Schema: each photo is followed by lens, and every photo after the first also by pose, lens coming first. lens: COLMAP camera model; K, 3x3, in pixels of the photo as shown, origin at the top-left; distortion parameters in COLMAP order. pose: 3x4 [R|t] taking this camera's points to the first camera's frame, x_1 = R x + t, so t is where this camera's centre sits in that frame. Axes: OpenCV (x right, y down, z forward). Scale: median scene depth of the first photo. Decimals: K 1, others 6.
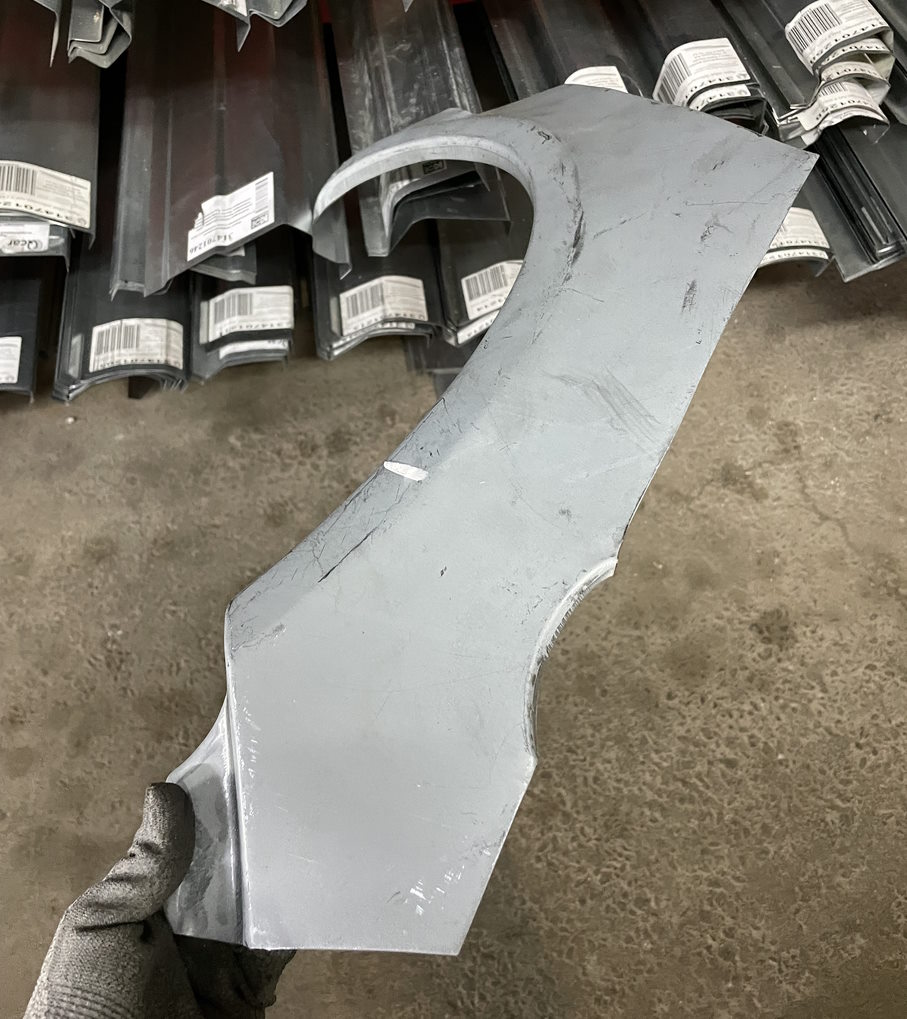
lens RADIAL K [[899.5, 0, 451.1], [0, 899.5, 441.4], [0, 0, 1]] dist [0.090063, -0.129040]
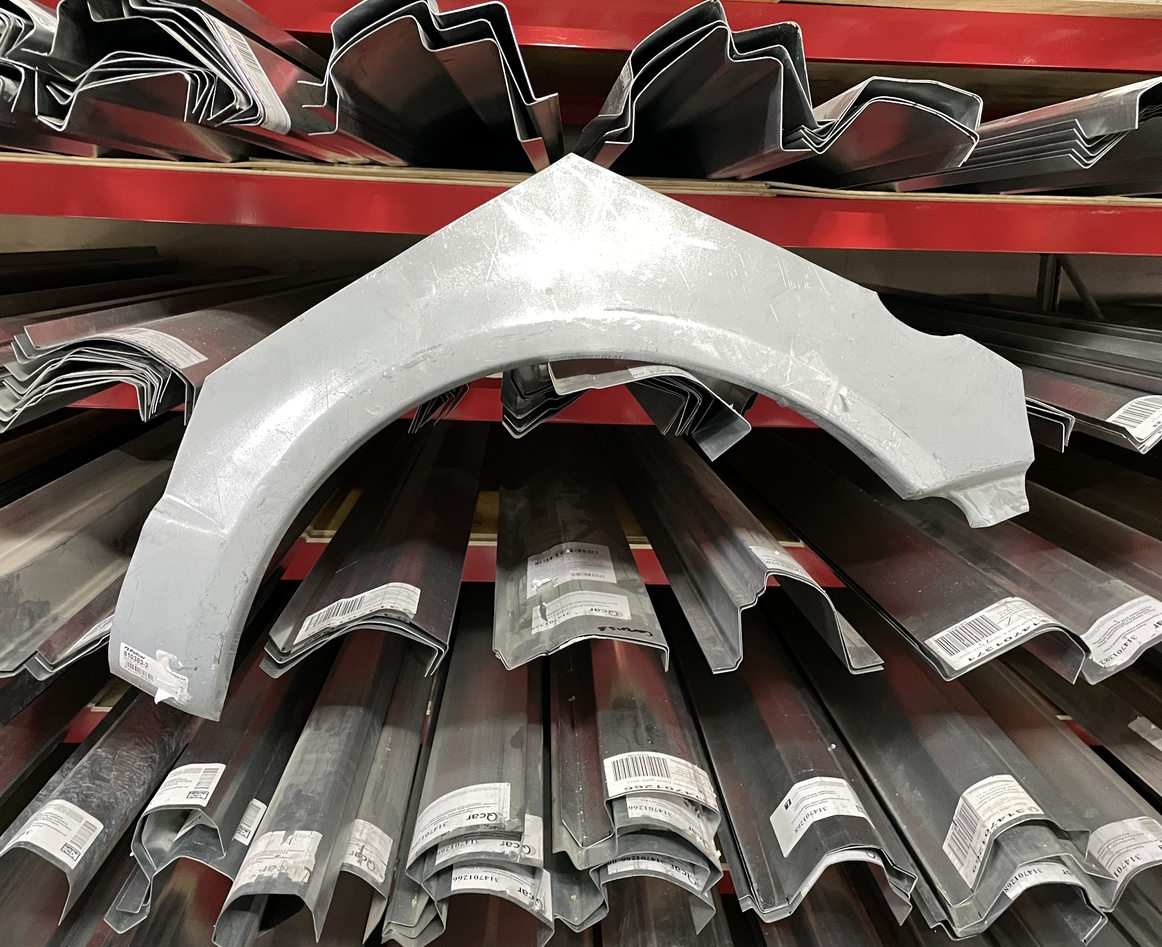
lens RADIAL K [[1071.3, 0, 575.6], [0, 1071.3, 455.4], [0, 0, 1]] dist [0.035381, 0.000000]
pose [[0.989158, 0.093742, -0.113040, -0.065748], [-0.145889, 0.715324, -0.683395, 0.004816], [0.016797, 0.692477, 0.721245, -0.190475]]
